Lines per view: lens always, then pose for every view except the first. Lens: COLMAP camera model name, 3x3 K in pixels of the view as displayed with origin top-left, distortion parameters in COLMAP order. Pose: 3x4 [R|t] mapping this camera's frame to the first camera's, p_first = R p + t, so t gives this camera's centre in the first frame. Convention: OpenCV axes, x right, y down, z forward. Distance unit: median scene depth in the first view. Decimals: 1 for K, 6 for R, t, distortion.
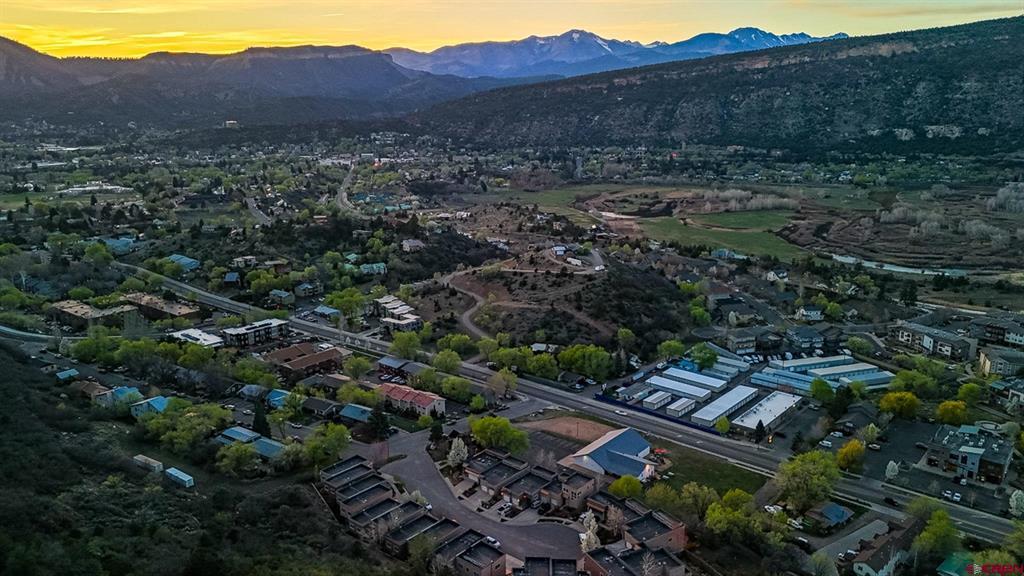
lens RADIAL K [[779.3, 0, 503.4], [0, 779.3, 280.2], [0, 0, 1]] dist [0.076557, -0.068414]
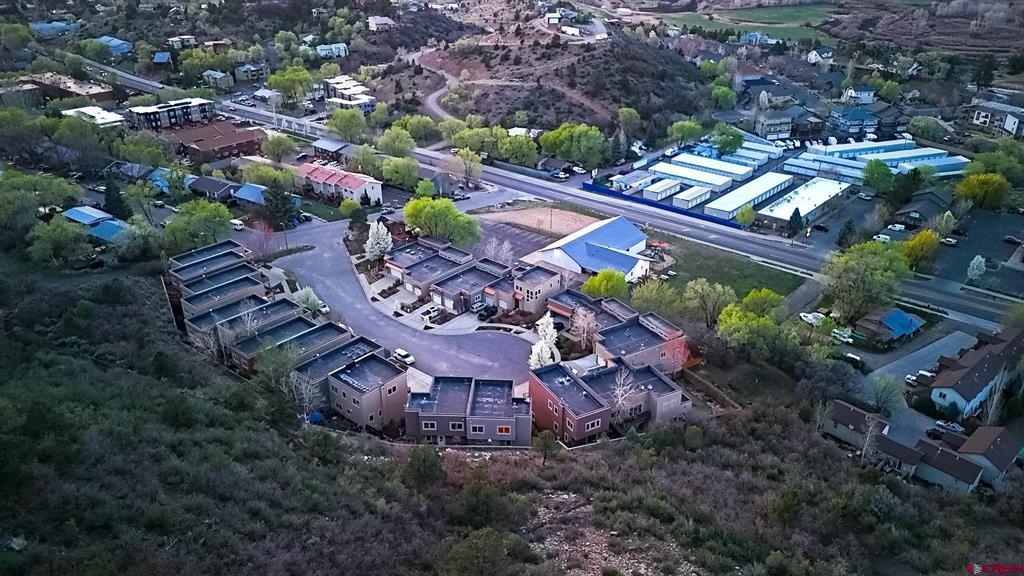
lens RADIAL K [[779.3, 0, 509.7], [0, 779.3, 290.4], [0, 0, 1]] dist [0.076557, -0.068414]
pose [[0.999934, 0.008989, -0.007156, 0.048926], [-0.007165, 0.974731, 0.223265, 0.073375], [0.008982, -0.223199, 0.974732, 0.206105]]
